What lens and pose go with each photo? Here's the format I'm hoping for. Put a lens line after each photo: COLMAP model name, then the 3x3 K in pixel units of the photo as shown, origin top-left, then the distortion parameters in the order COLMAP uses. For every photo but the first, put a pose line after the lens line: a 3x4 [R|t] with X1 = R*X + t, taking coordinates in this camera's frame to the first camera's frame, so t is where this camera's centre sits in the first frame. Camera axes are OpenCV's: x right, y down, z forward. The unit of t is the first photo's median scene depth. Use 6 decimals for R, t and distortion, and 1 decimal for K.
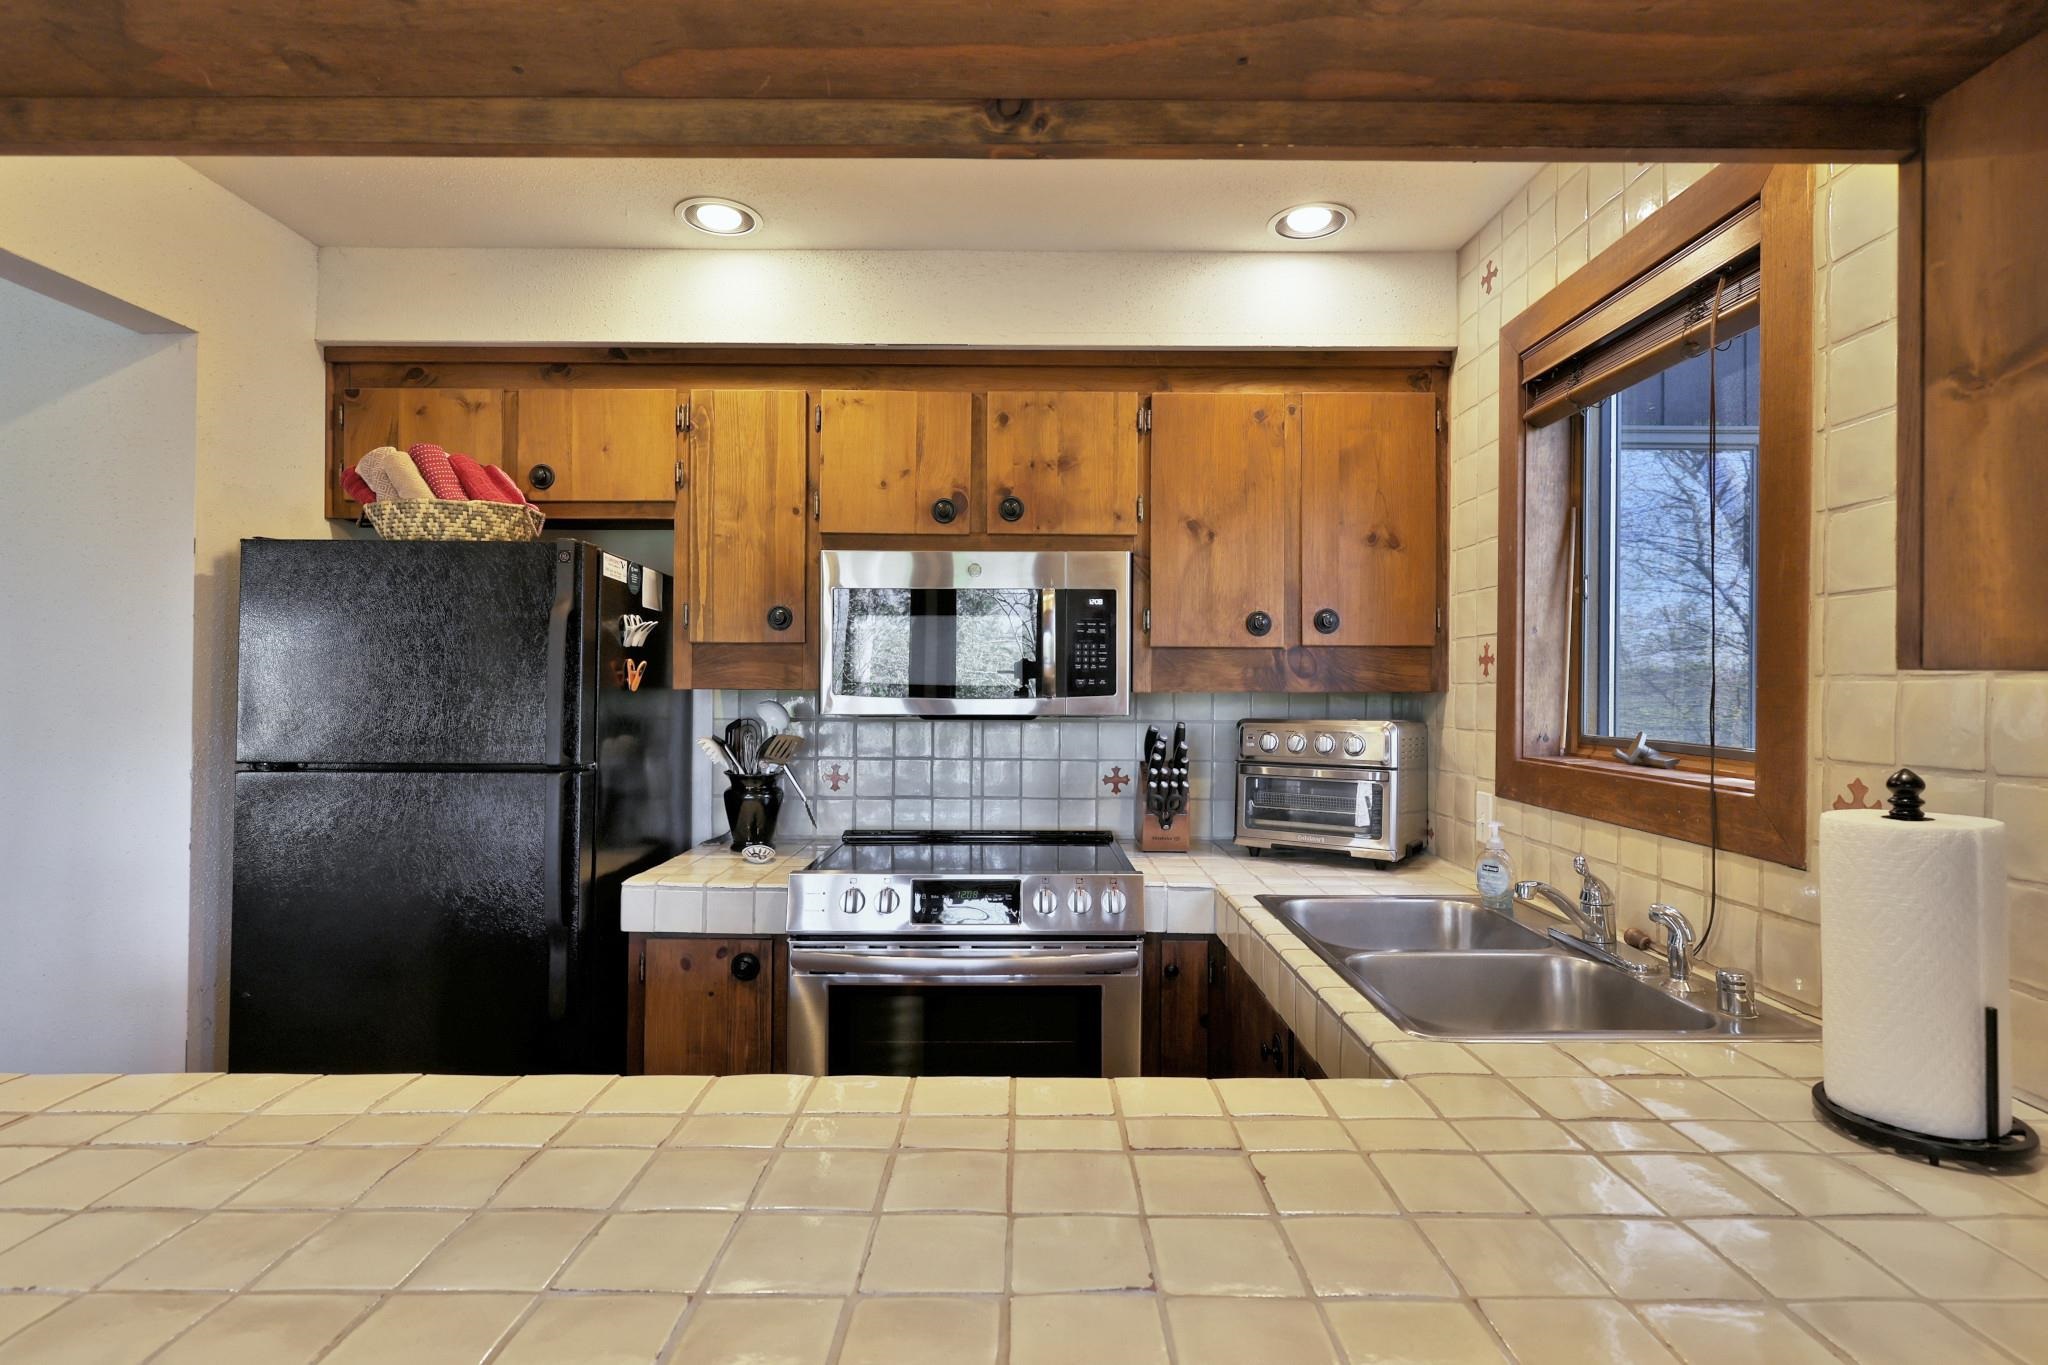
lens RADIAL K [[978.4, 0, 1022.1], [0, 978.4, 683.2], [0, 0, 1]] dist [0.004481, -0.001707]
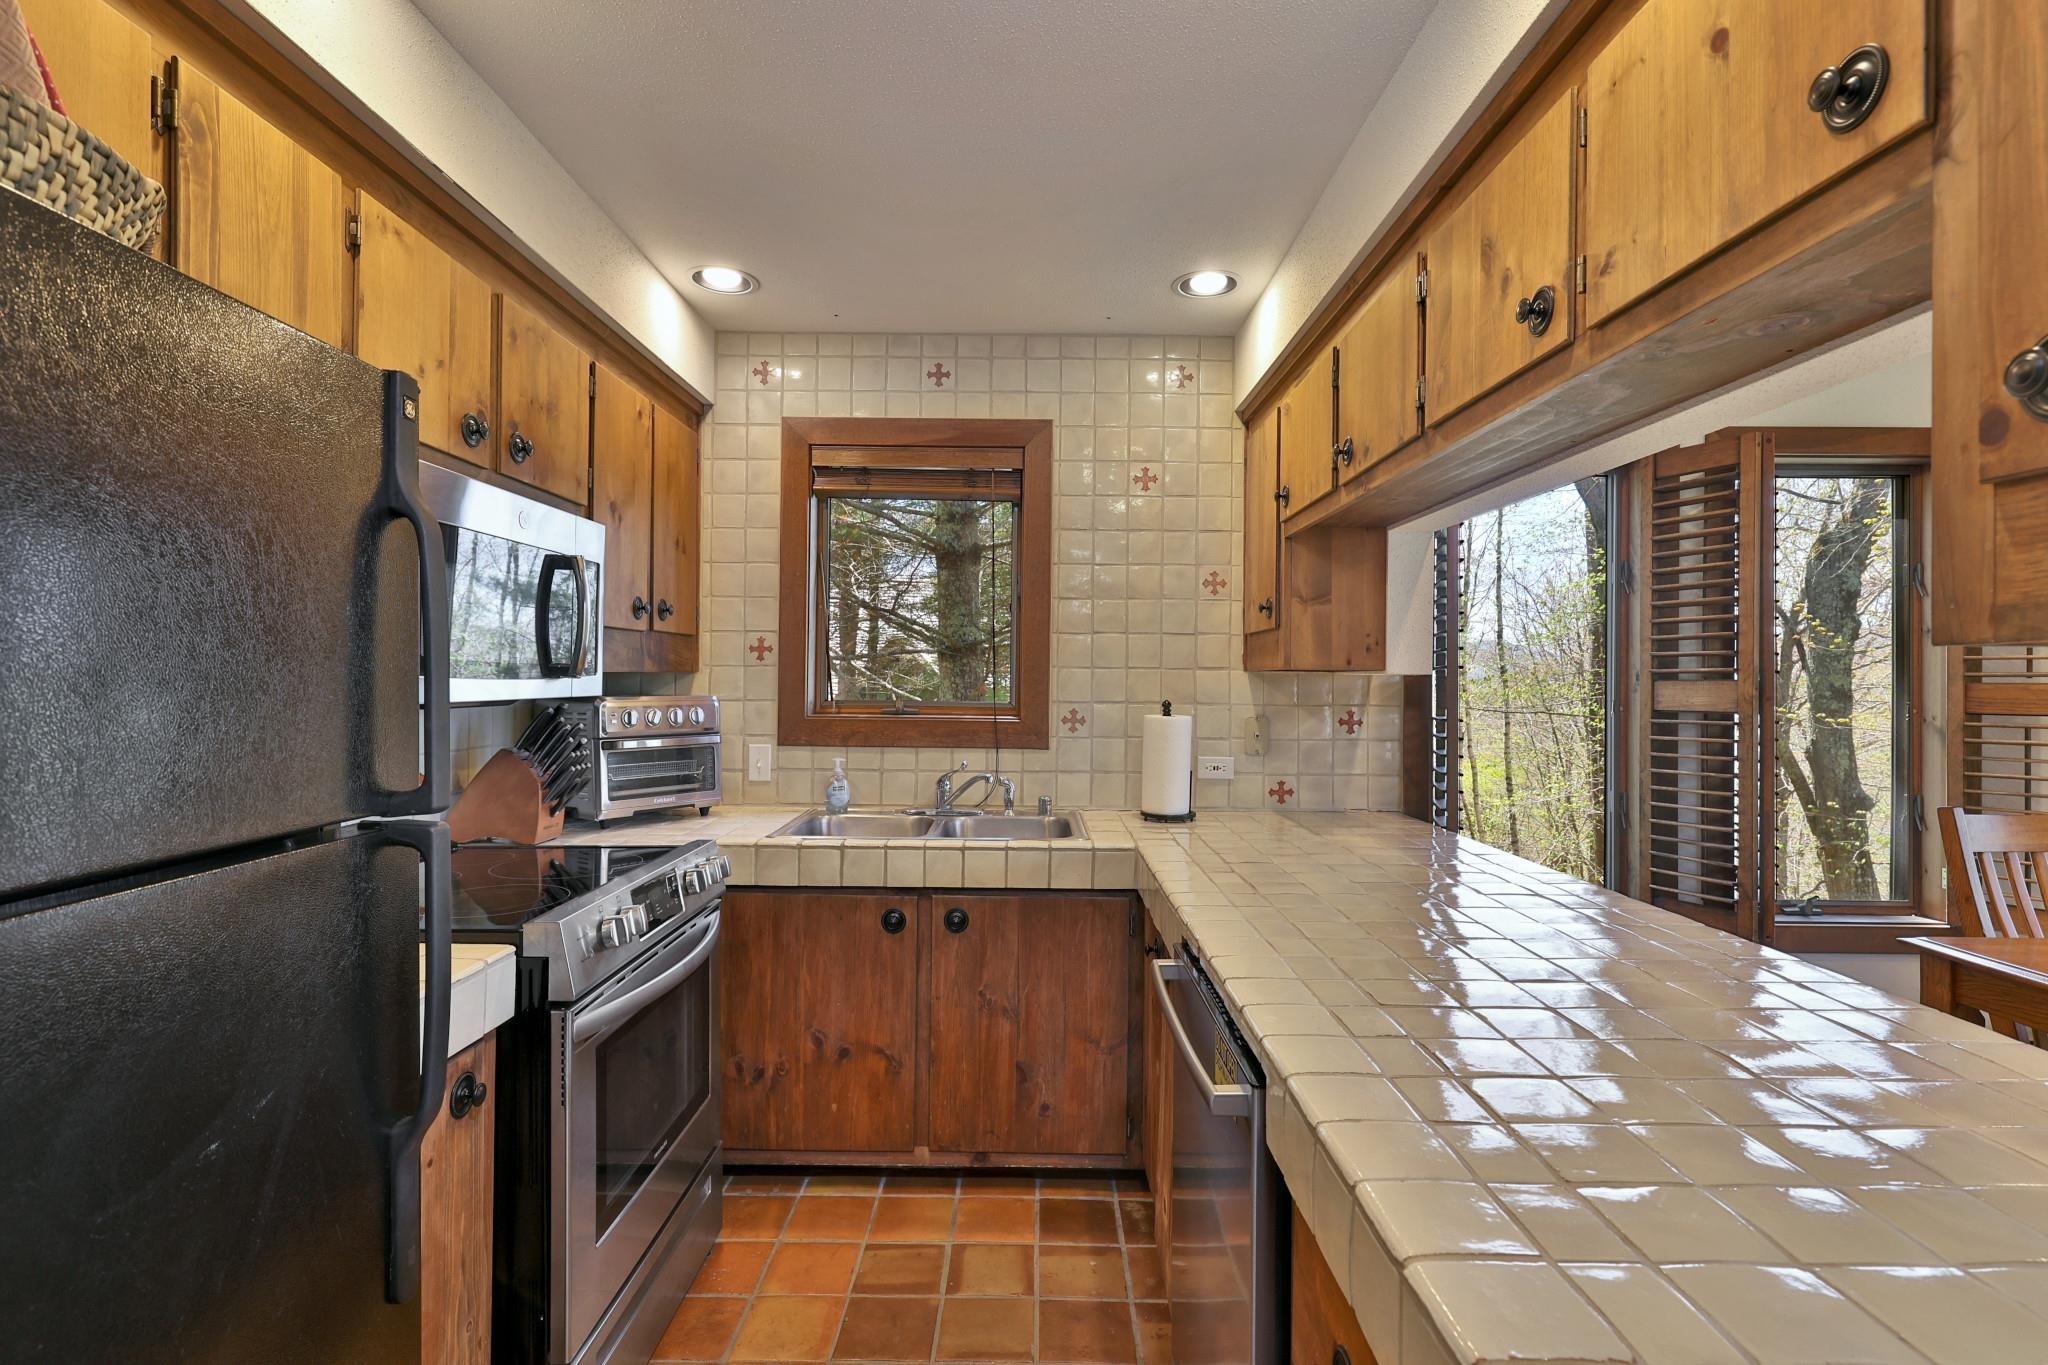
lens RADIAL K [[978.4, 0, 1024.7], [0, 978.4, 680.7], [0, 0, 1]] dist [0.004481, -0.001707]
pose [[0.005489, -0.007426, 0.999957, -0.836401], [-0.015826, 0.999847, 0.007512, 0.004300], [-0.999860, -0.015866, 0.005371, 0.567822]]
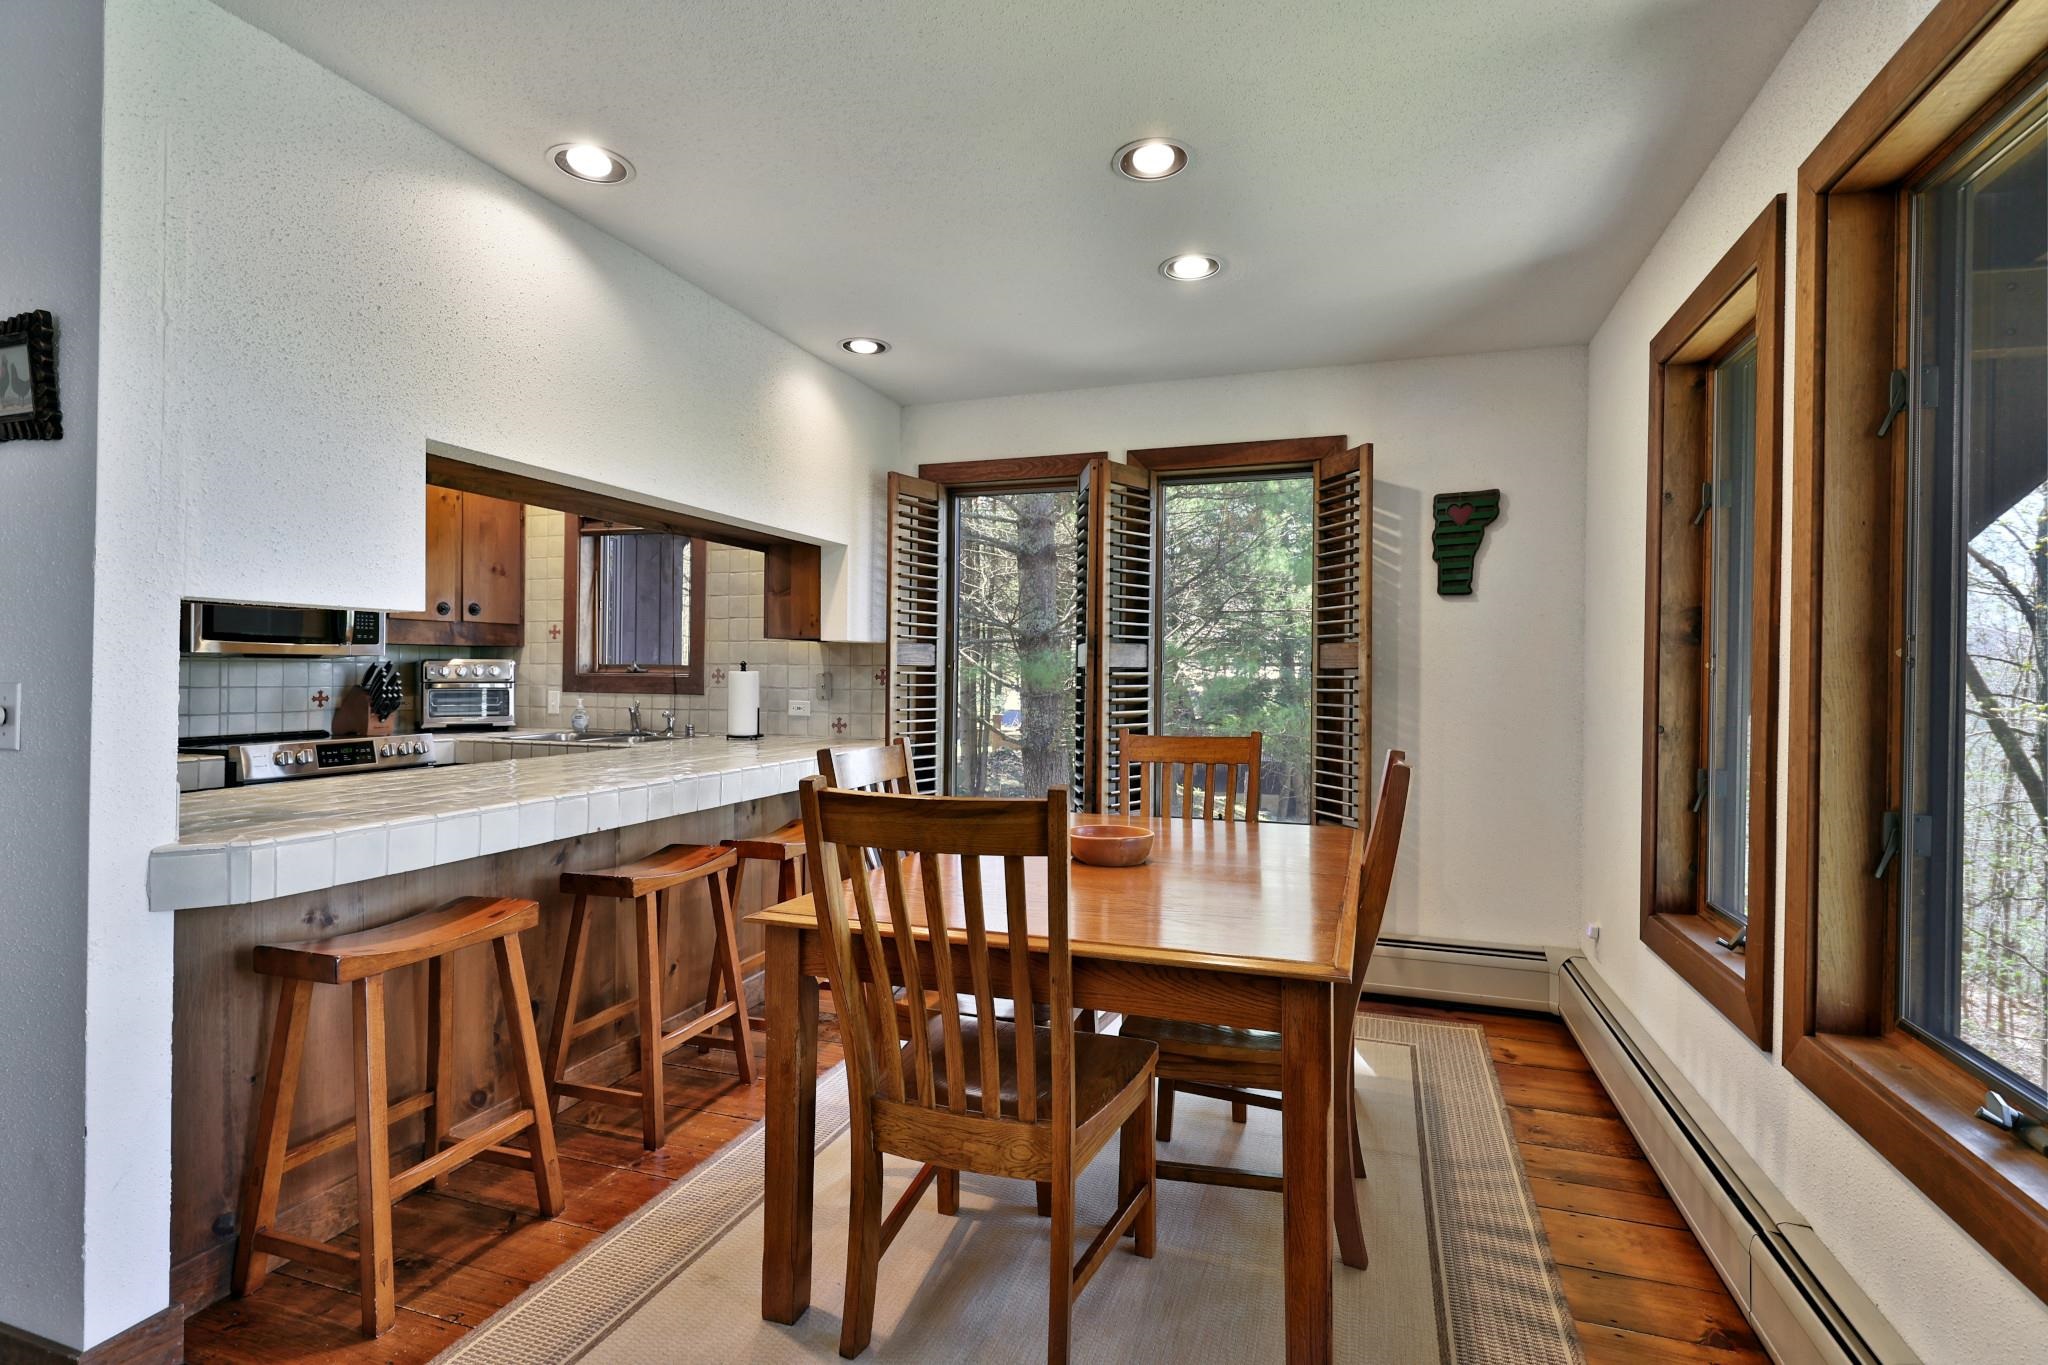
lens RADIAL K [[978.4, 0, 1031.9], [0, 978.4, 670.5], [0, 0, 1]] dist [0.004481, -0.001707]
pose [[0.324511, -0.002566, 0.945878, -1.184978], [-0.010932, 0.999919, 0.006463, 0.034461], [-0.945819, -0.012438, 0.324457, -0.697130]]
